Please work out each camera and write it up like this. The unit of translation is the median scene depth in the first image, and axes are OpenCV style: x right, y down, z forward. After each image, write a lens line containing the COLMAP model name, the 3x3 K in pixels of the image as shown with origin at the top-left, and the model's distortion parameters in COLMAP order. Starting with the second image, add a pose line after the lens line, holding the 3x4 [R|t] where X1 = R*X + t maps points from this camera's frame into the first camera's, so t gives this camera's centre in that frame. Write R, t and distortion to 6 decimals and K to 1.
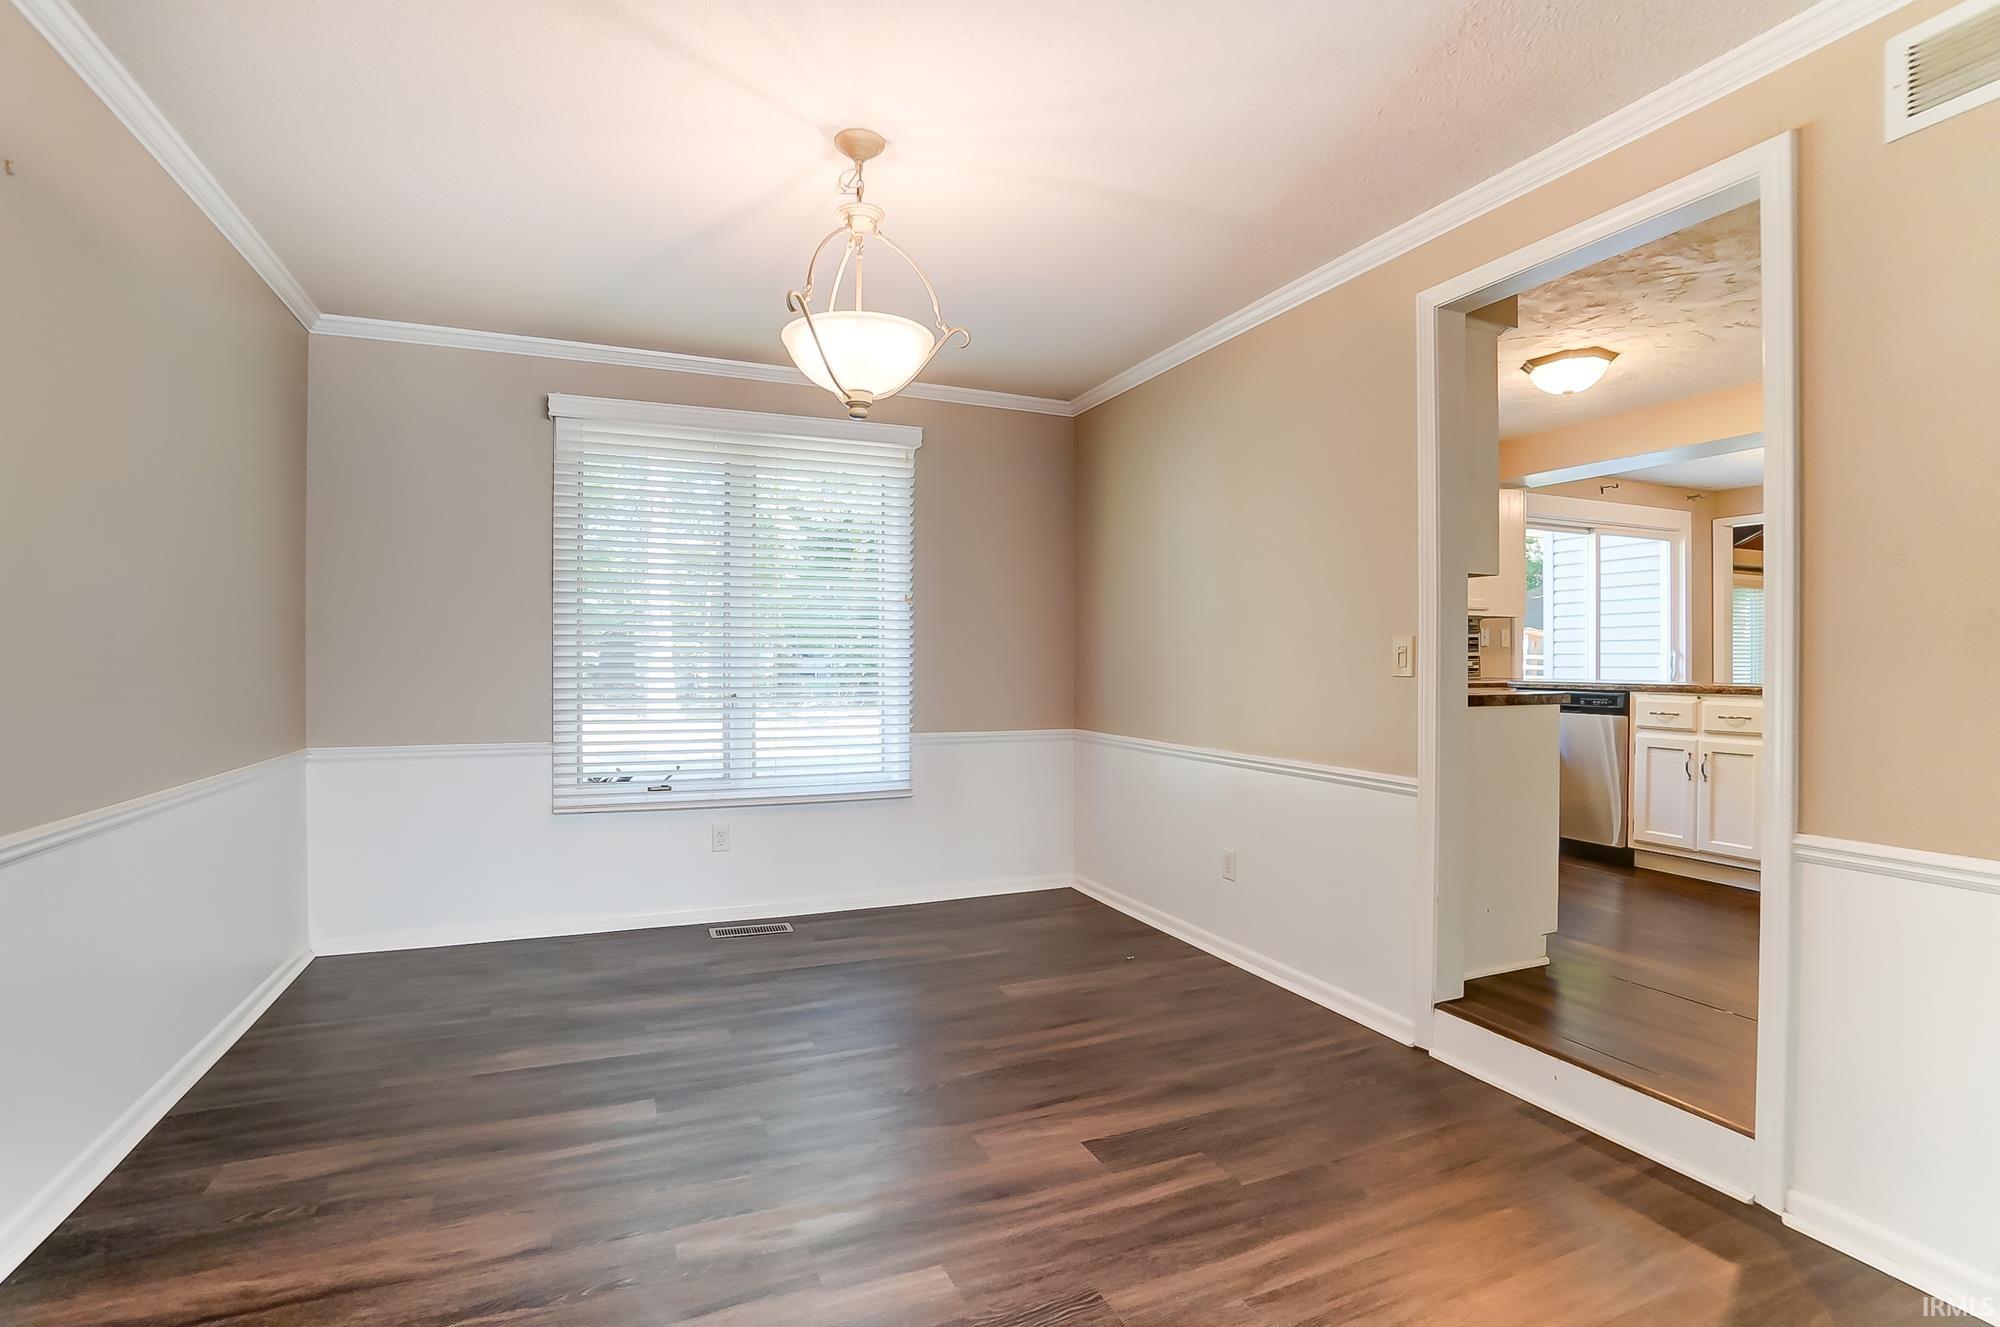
lens RADIAL K [[932.1, 0, 977.1], [0, 932.1, 666.9], [0, 0, 1]] dist [-0.068311, 0.029623]
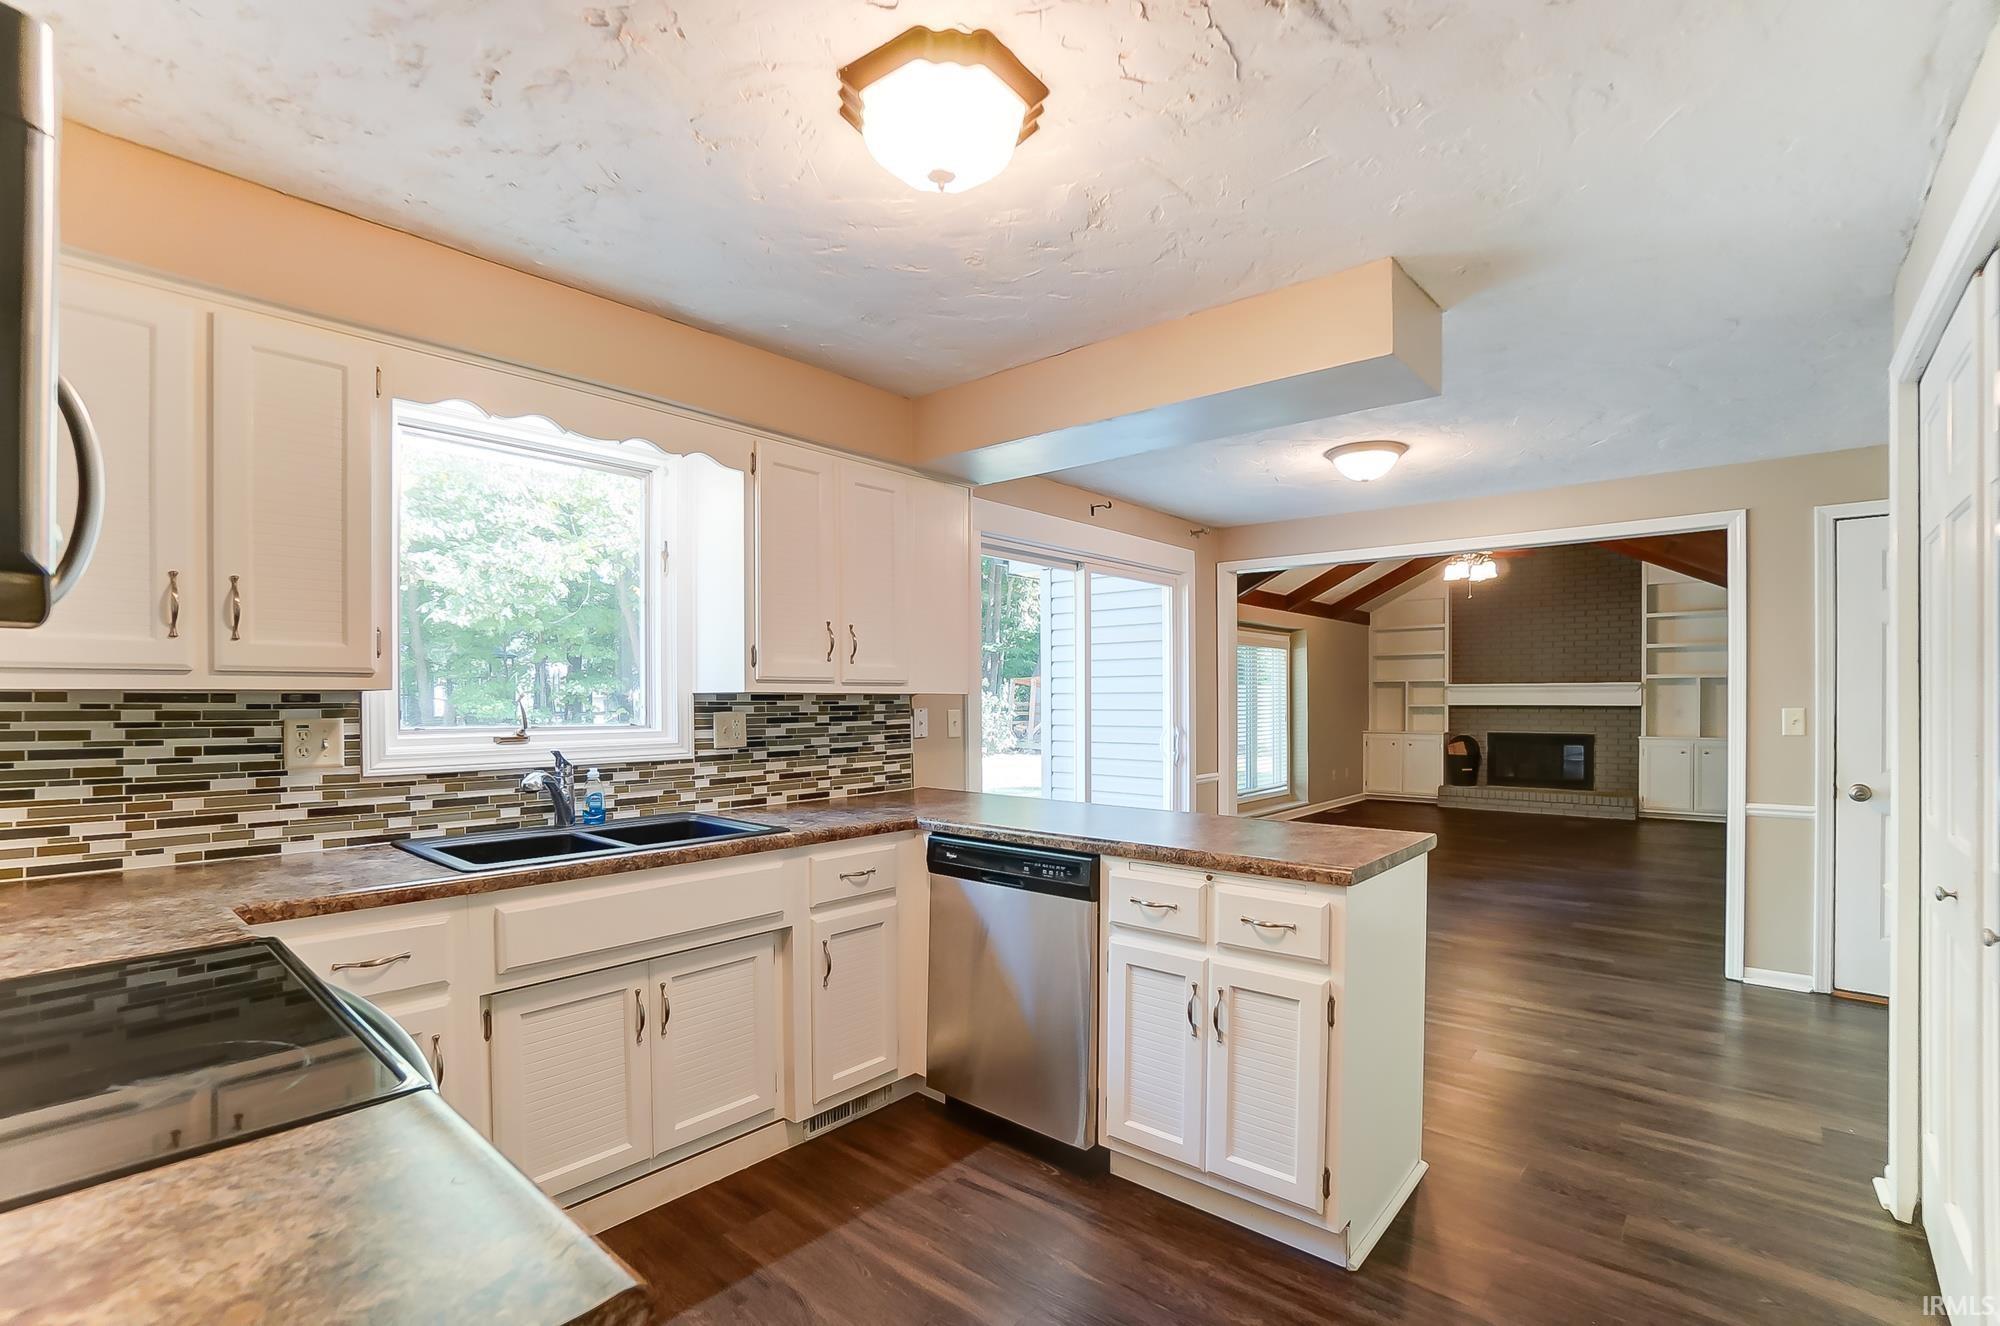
lens RADIAL K [[896.8, 0, 998.0], [0, 896.8, 697.4], [0, 0, 1]] dist [-0.064141, 0.025743]
pose [[0.898955, -0.002840, 0.438031, 0.434858], [0.004044, 0.999990, -0.001817, -0.063772], [-0.438022, 0.003404, 0.898958, 0.552256]]
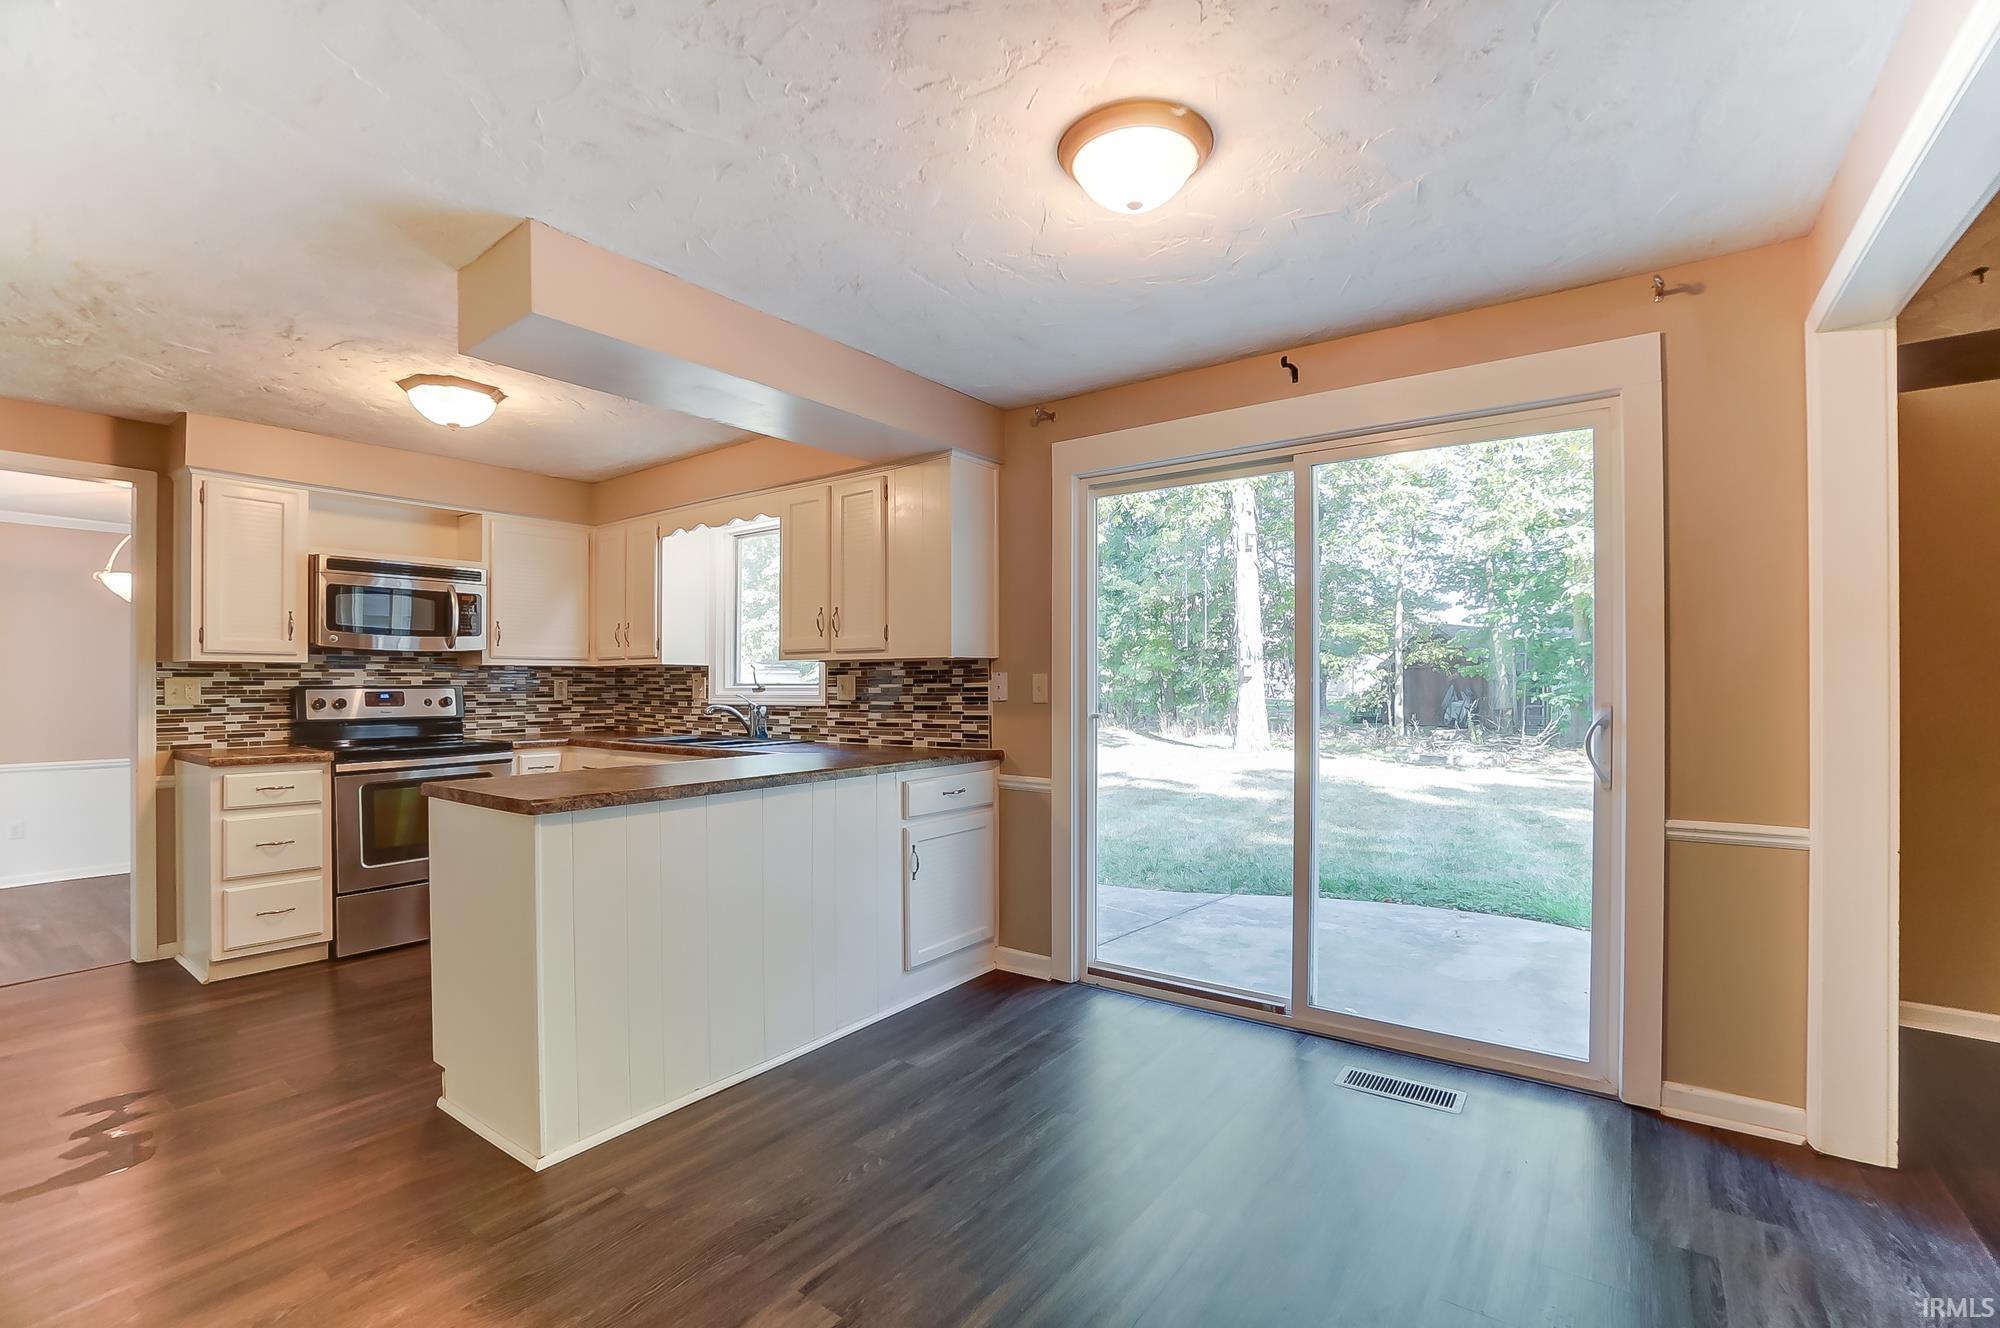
lens RADIAL K [[884.0, 0, 995.7], [0, 884.0, 680.2], [0, 0, 1]] dist [-0.070222, 0.025121]
pose [[0.523533, -0.008521, -0.851963, 1.416759], [0.001049, 0.999956, -0.009357, -0.040815], [0.852005, 0.004005, 0.523518, 0.878966]]
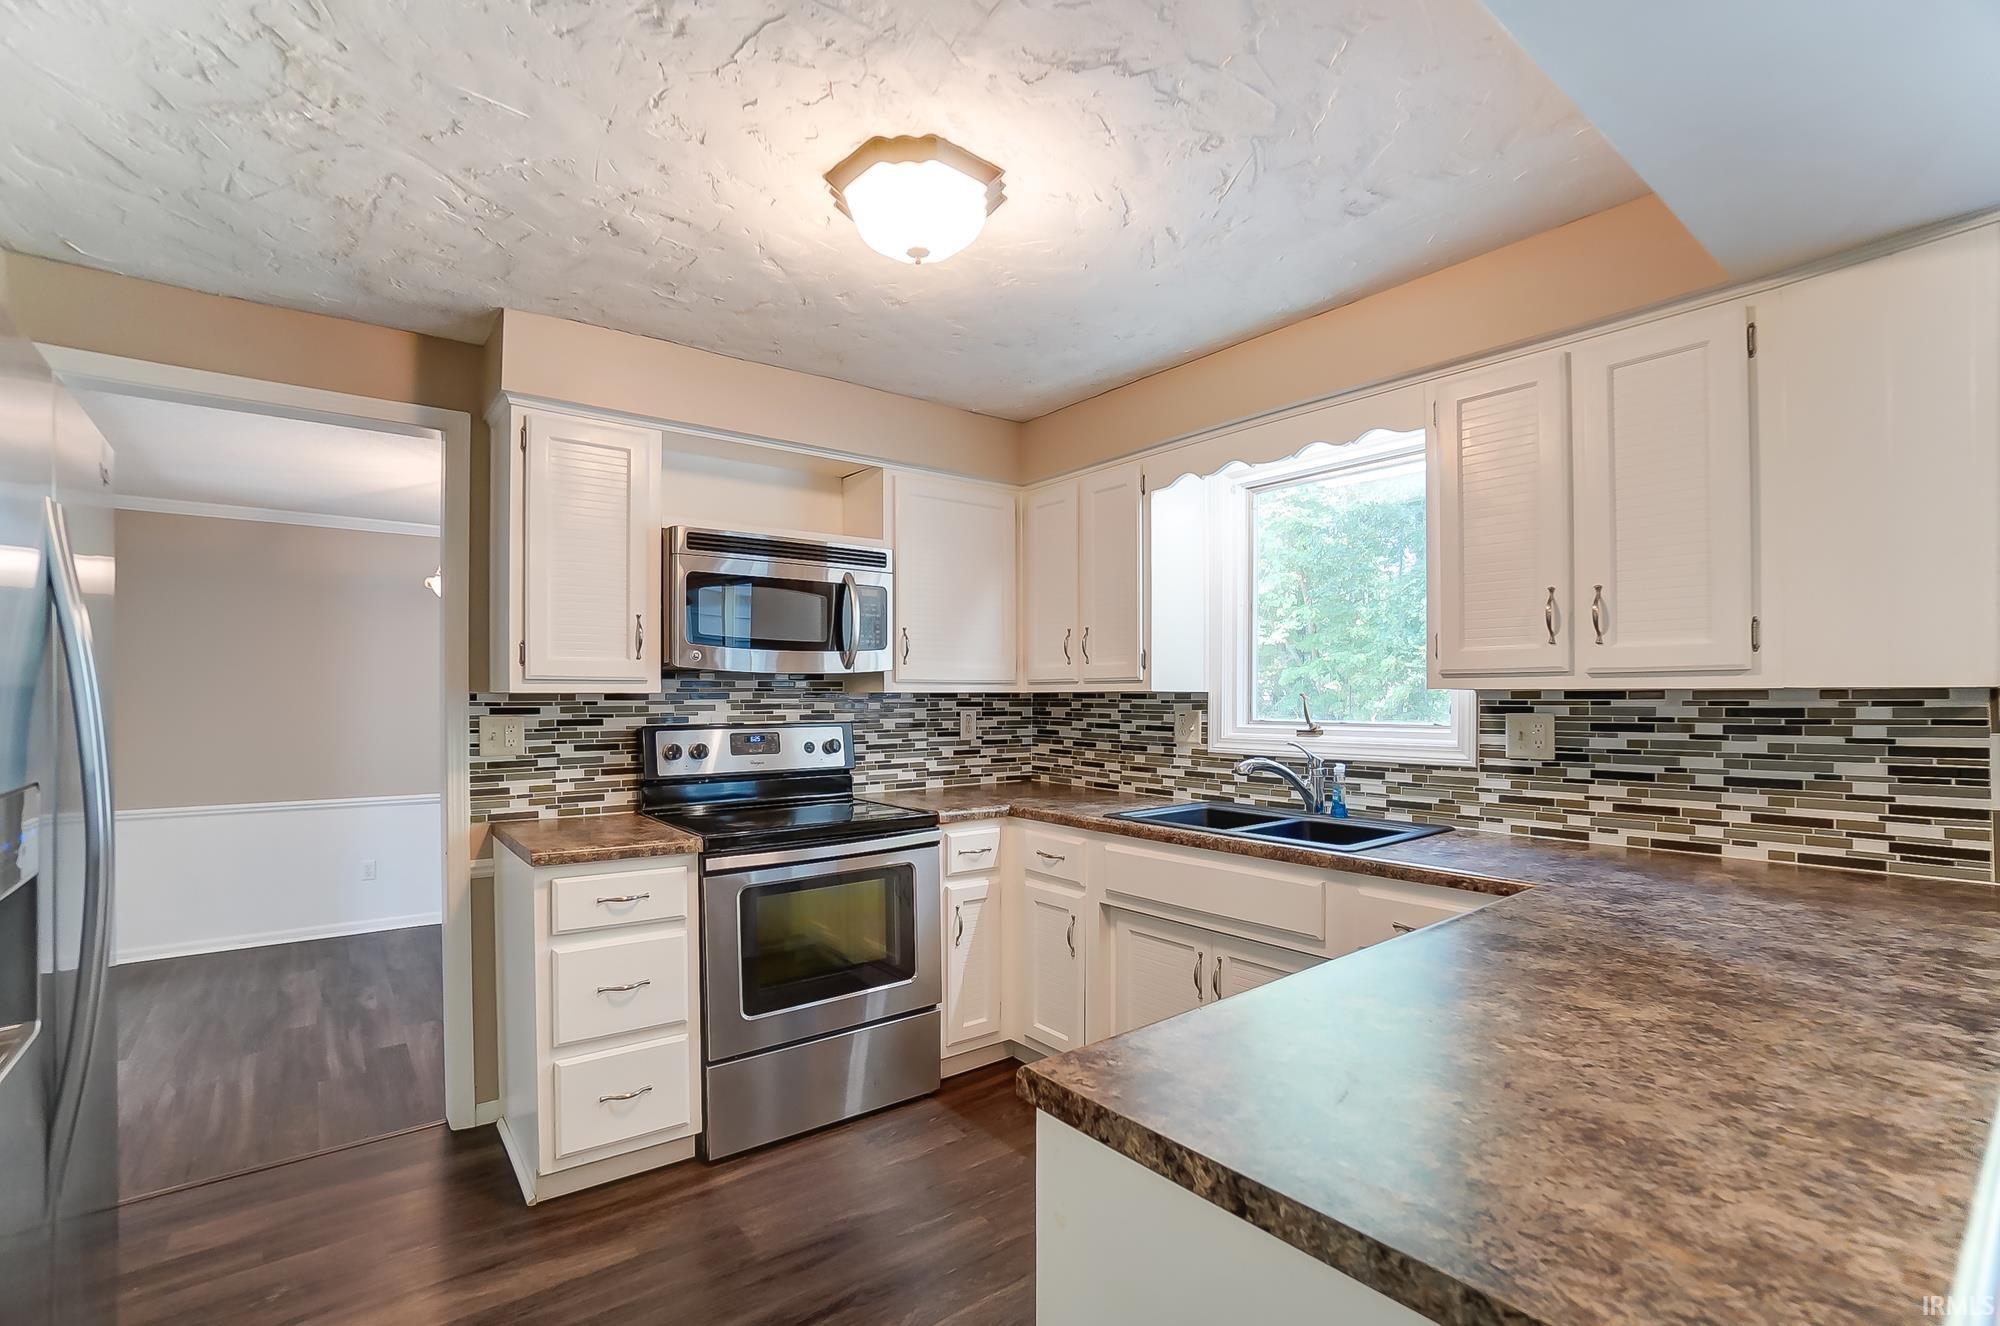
lens RADIAL K [[896.8, 0, 998.0], [0, 896.8, 697.4], [0, 0, 1]] dist [-0.064141, 0.025743]
pose [[0.268213, -0.002536, -0.963356, 0.954103], [-0.000981, 0.999995, -0.002905, -0.062526], [0.963359, 0.001725, 0.268209, 0.796171]]
